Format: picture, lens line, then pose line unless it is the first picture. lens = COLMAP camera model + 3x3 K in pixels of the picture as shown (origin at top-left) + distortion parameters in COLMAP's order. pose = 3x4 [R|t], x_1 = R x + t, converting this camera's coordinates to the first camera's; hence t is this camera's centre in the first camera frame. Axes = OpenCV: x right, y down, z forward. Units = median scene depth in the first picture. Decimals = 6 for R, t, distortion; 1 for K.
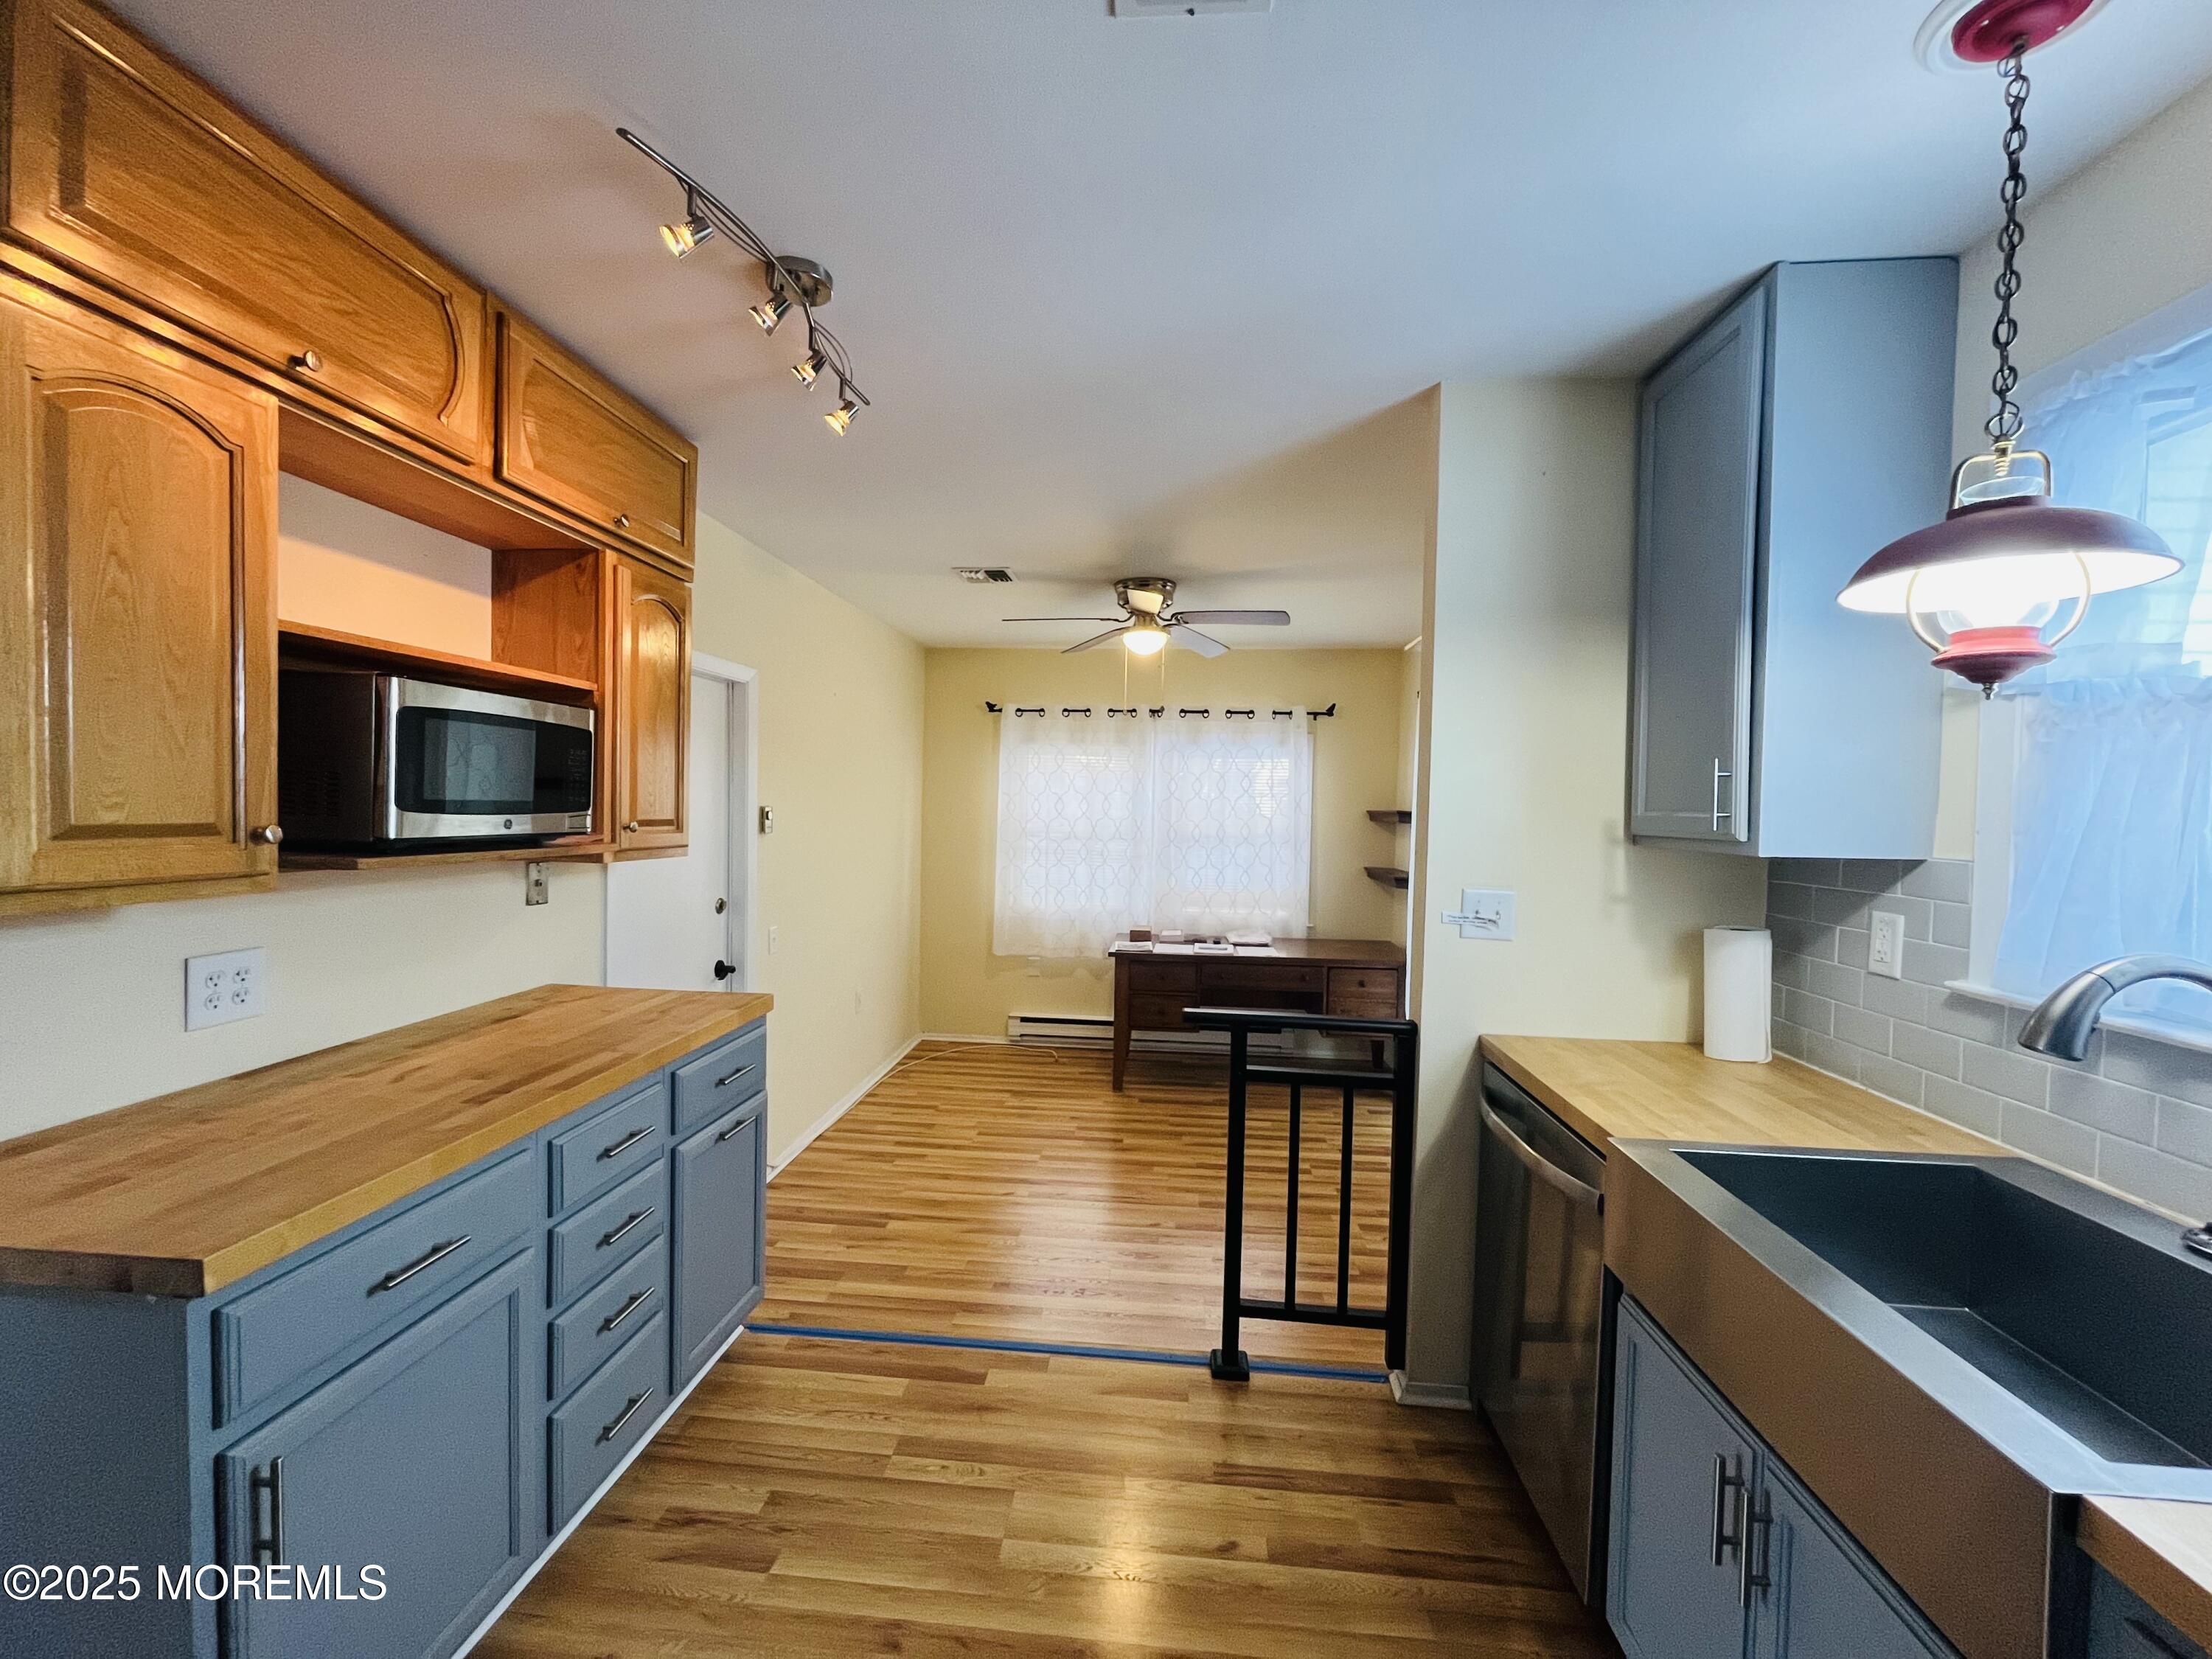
lens RADIAL K [[894.8, 0, 1100.3], [0, 894.8, 832.1], [0, 0, 1]] dist [-0.002035, 0.000114]
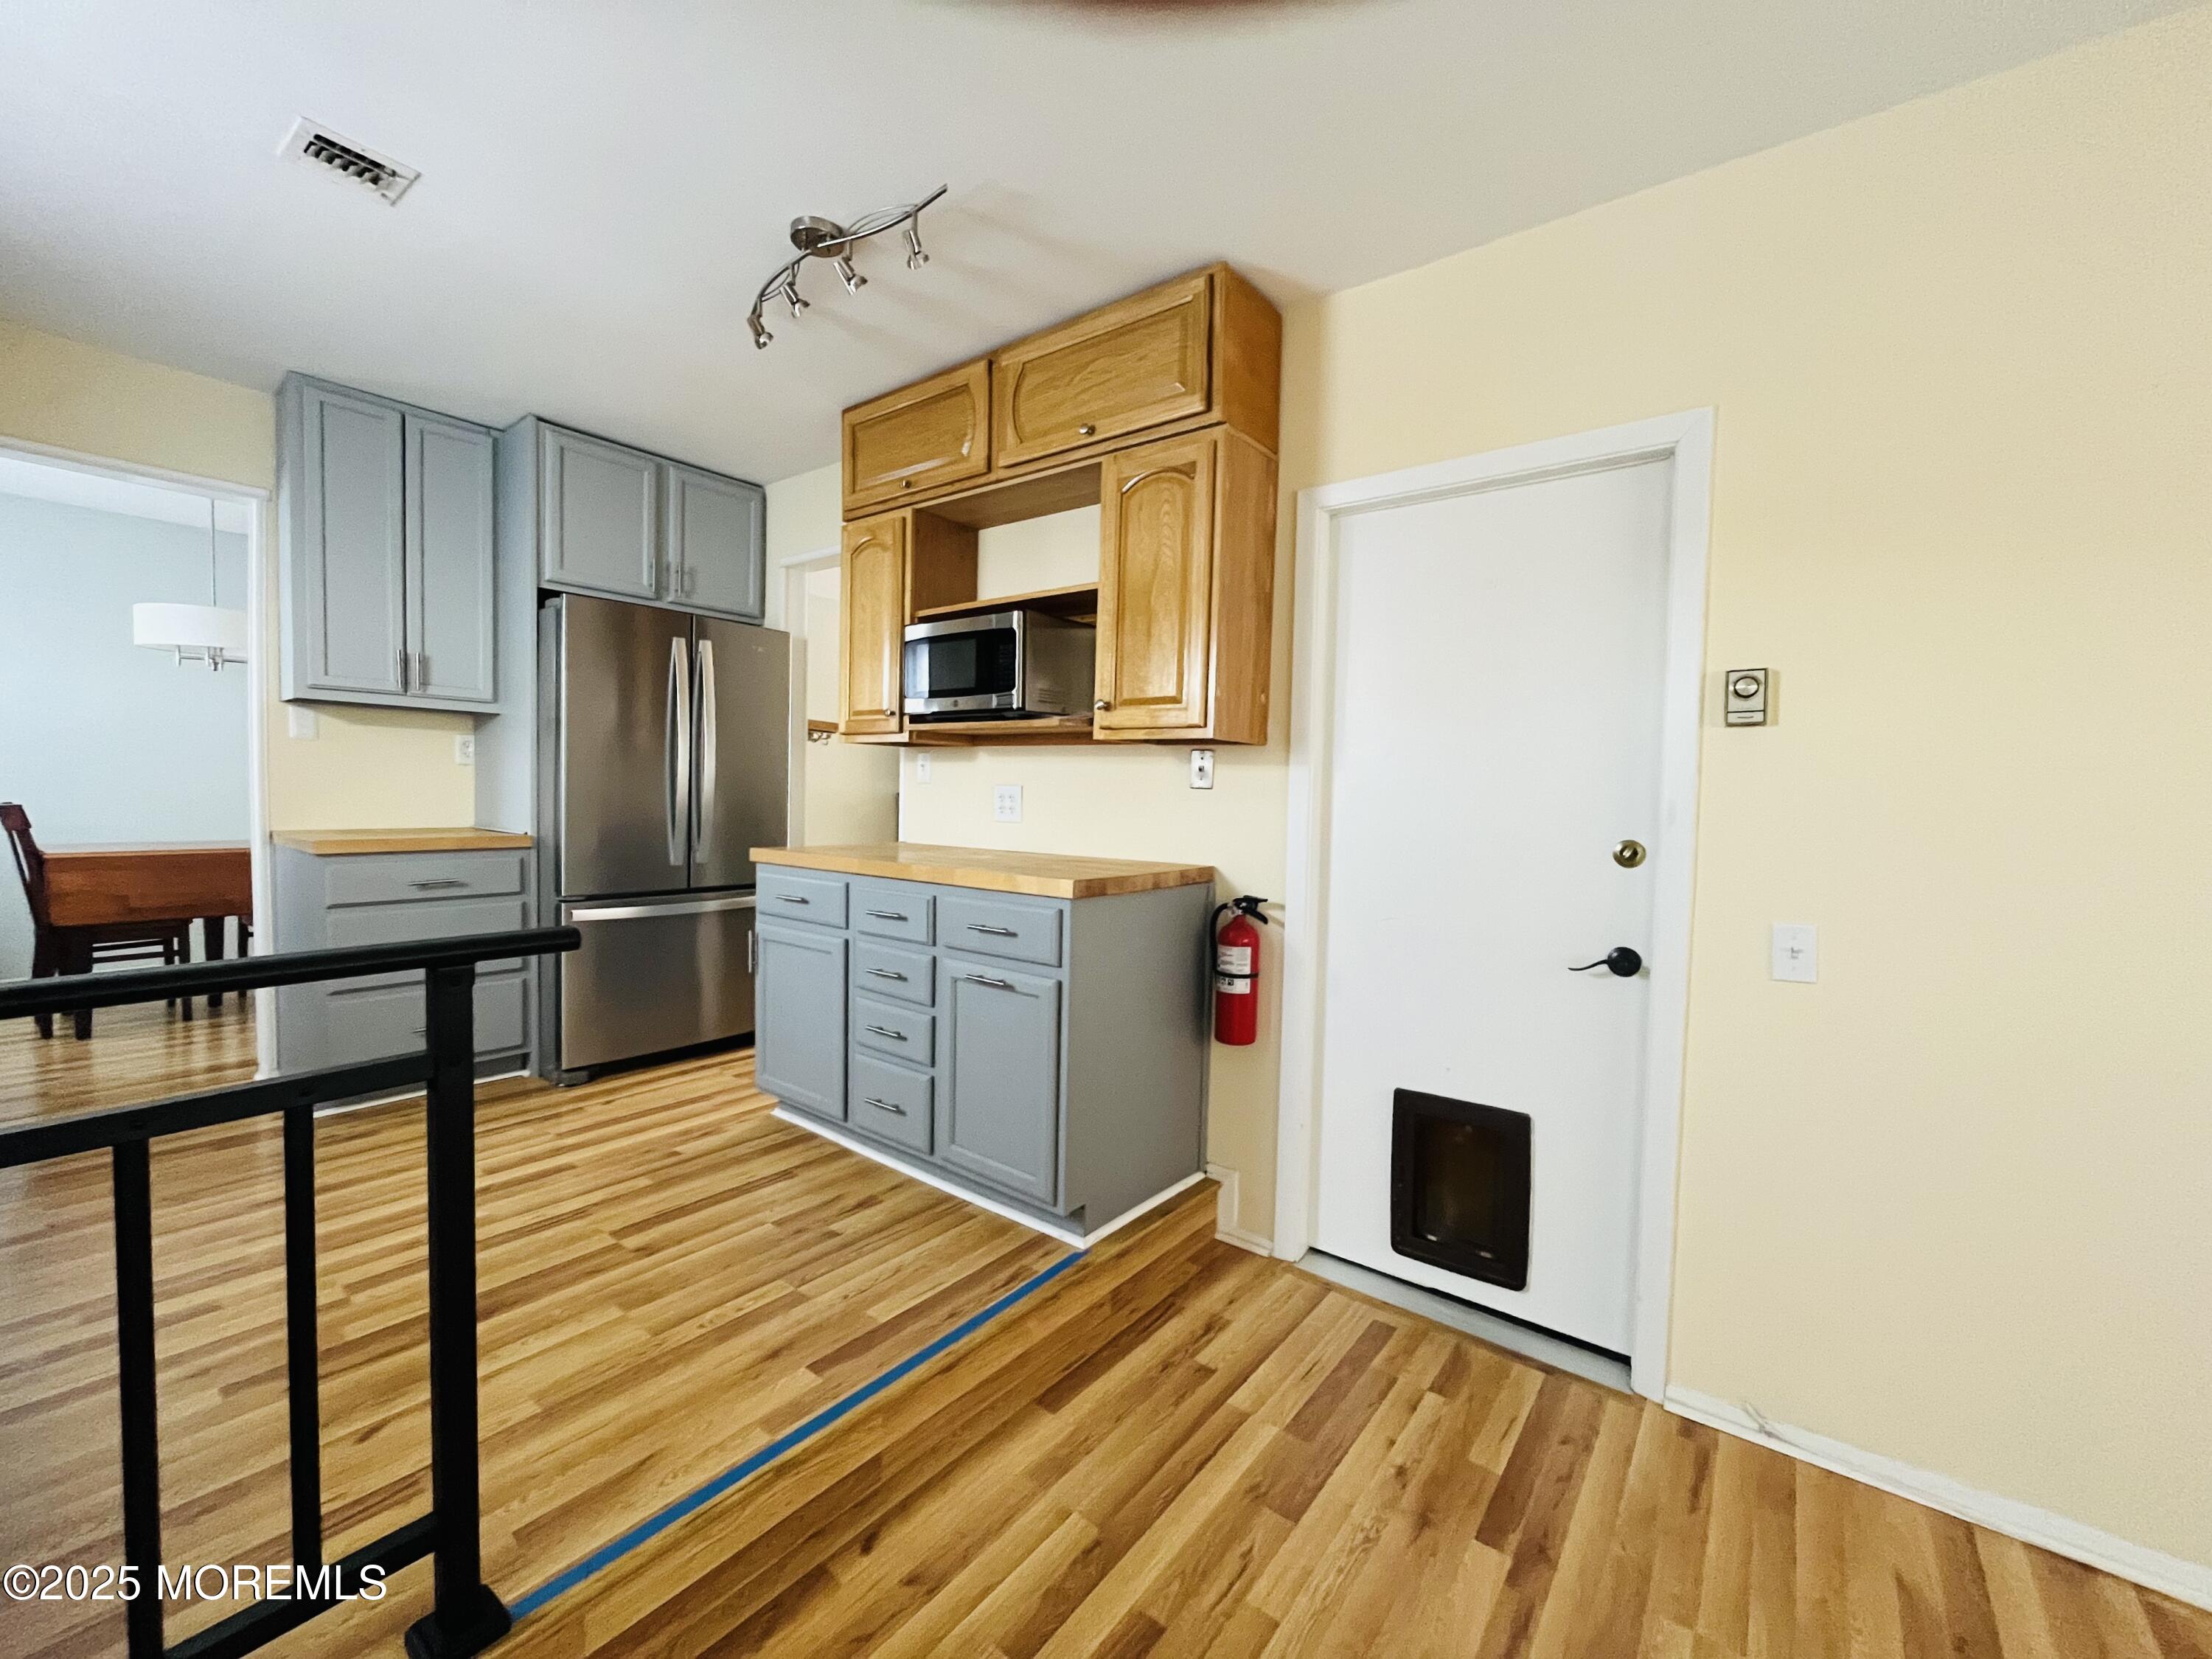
lens RADIAL K [[894.8, 0, 1103.6], [0, 894.8, 831.3], [0, 0, 1]] dist [-0.002035, 0.000114]
pose [[-0.539777, 0.004275, -0.841797, 0.461621], [-0.060417, 0.997212, 0.043804, 0.119286], [0.839637, 0.074503, -0.538013, 1.922157]]
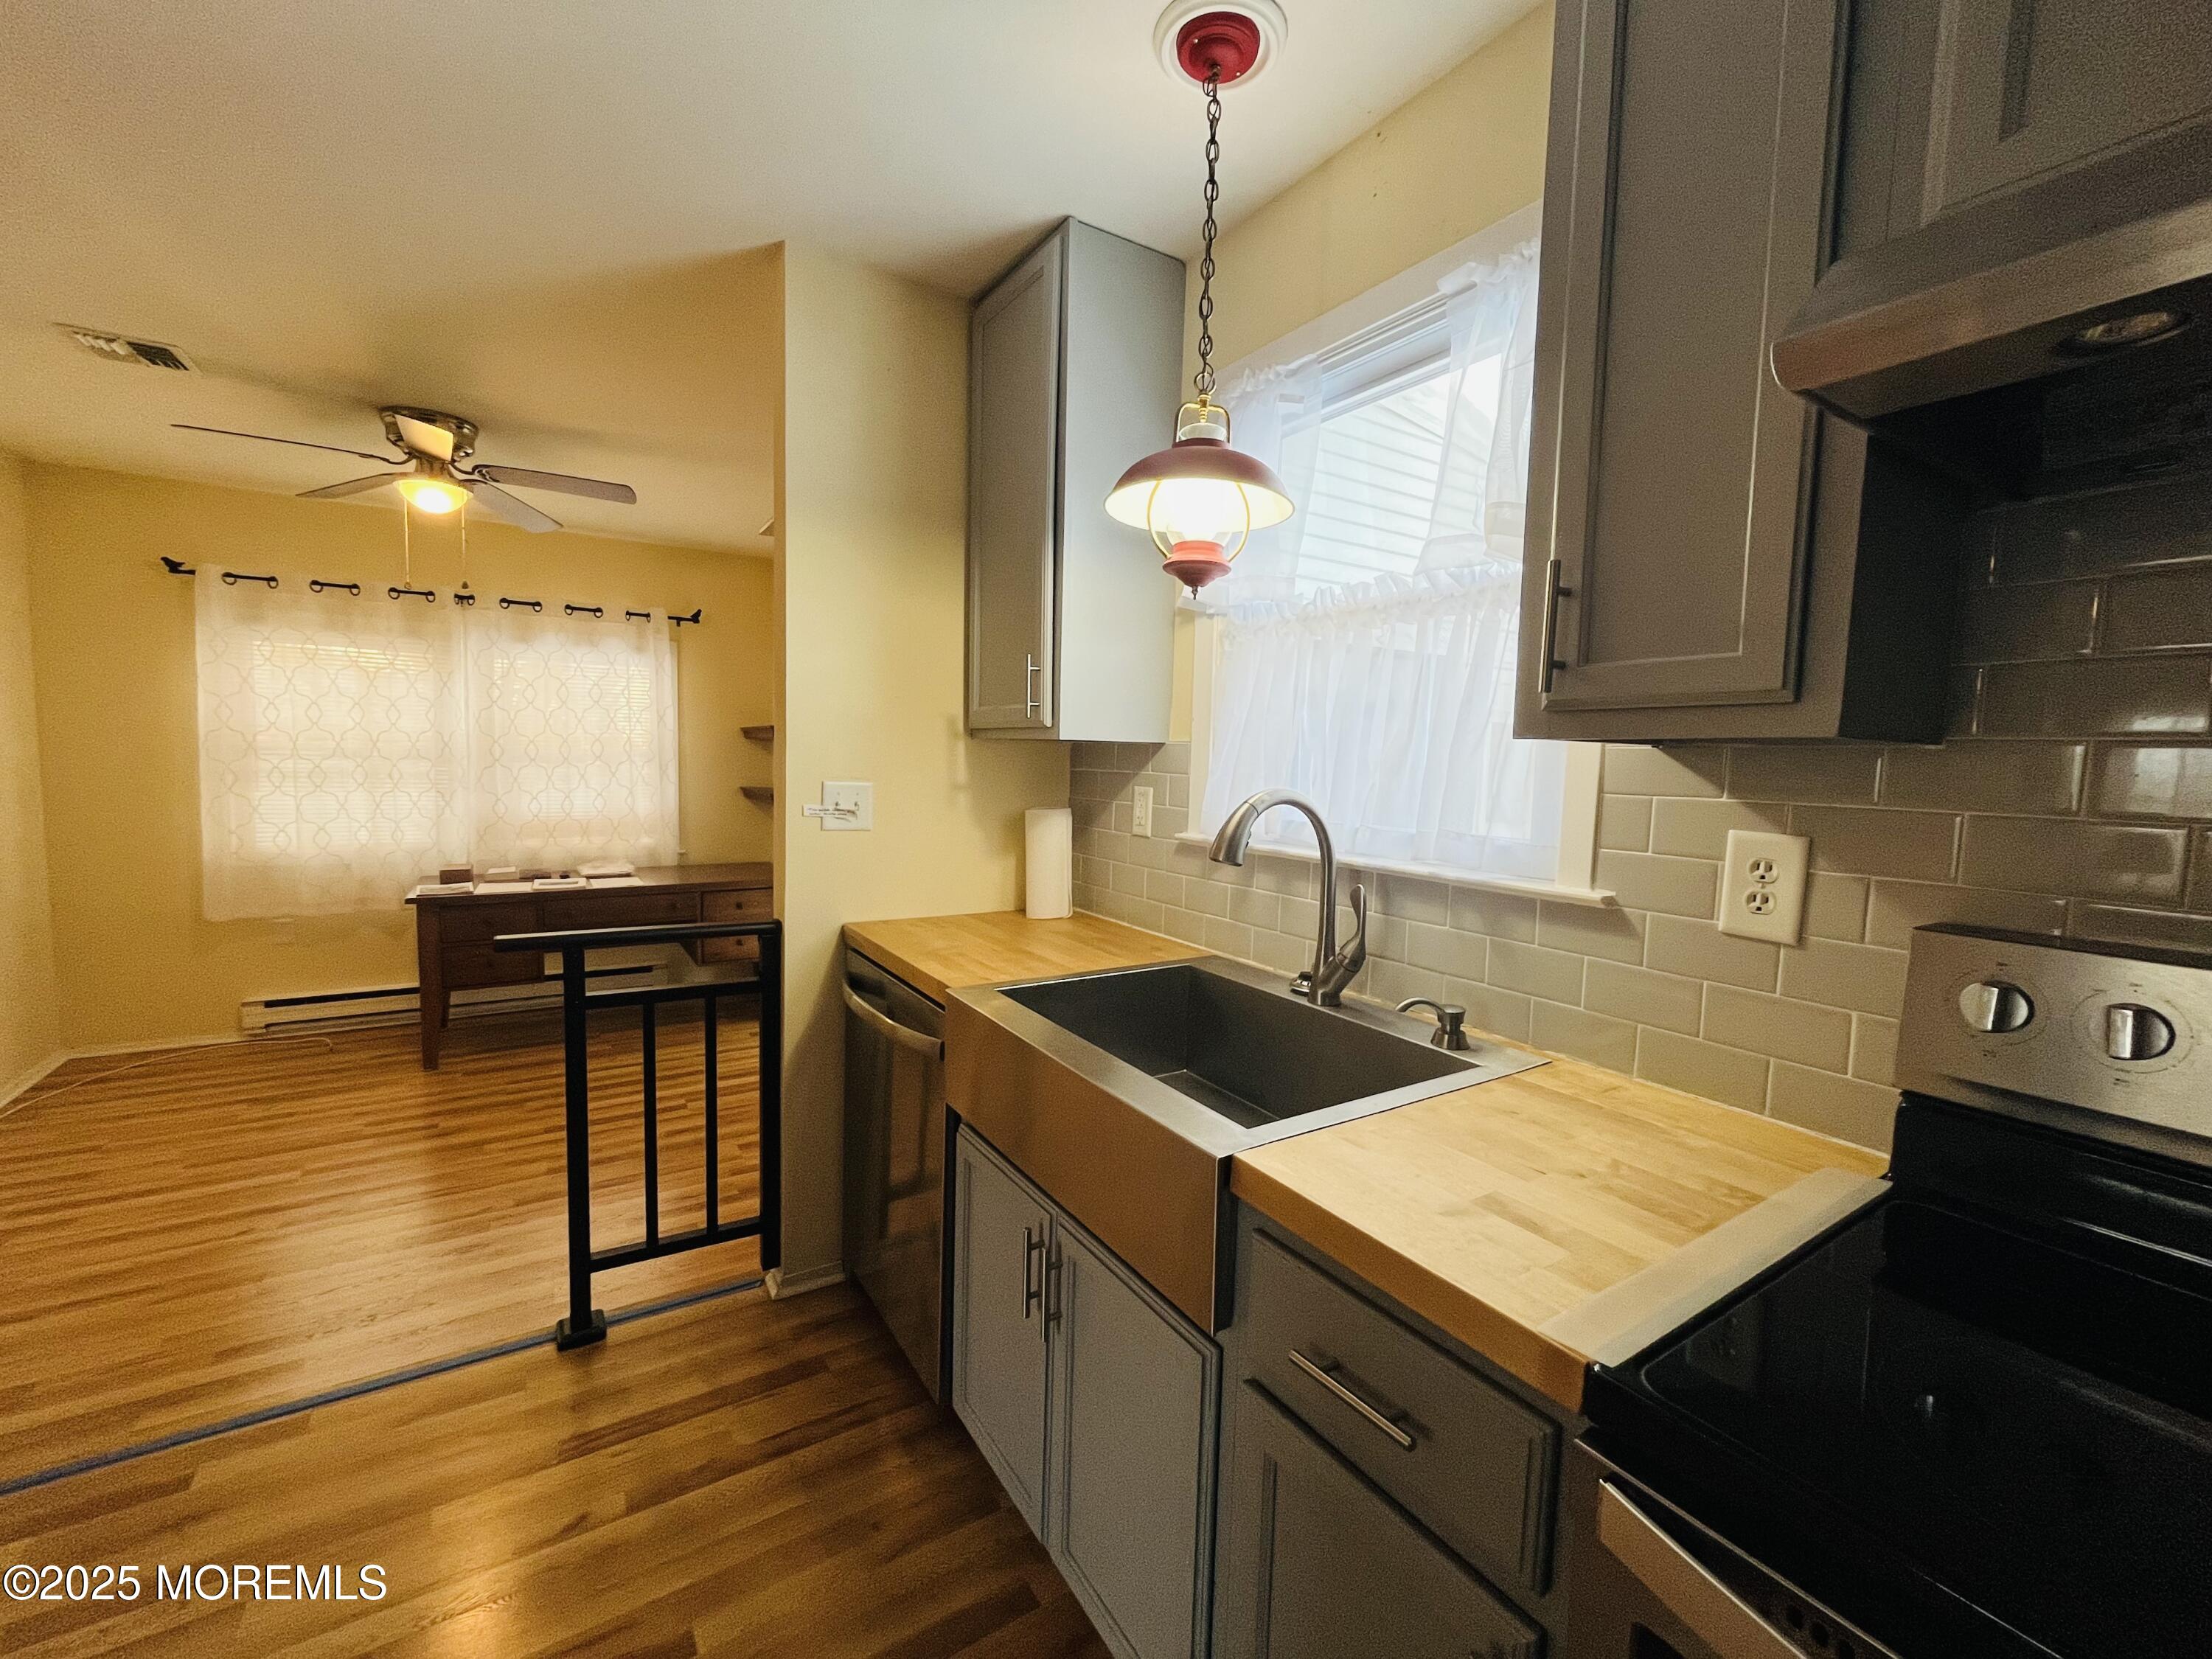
lens RADIAL K [[894.8, 0, 1100.1], [0, 894.8, 827.9], [0, 0, 1]] dist [-0.002035, 0.000114]
pose [[0.789475, -0.047612, 0.611933, 0.037237], [0.003182, 0.997291, 0.073490, 0.043618], [-0.613774, -0.056071, 0.787488, 0.021322]]
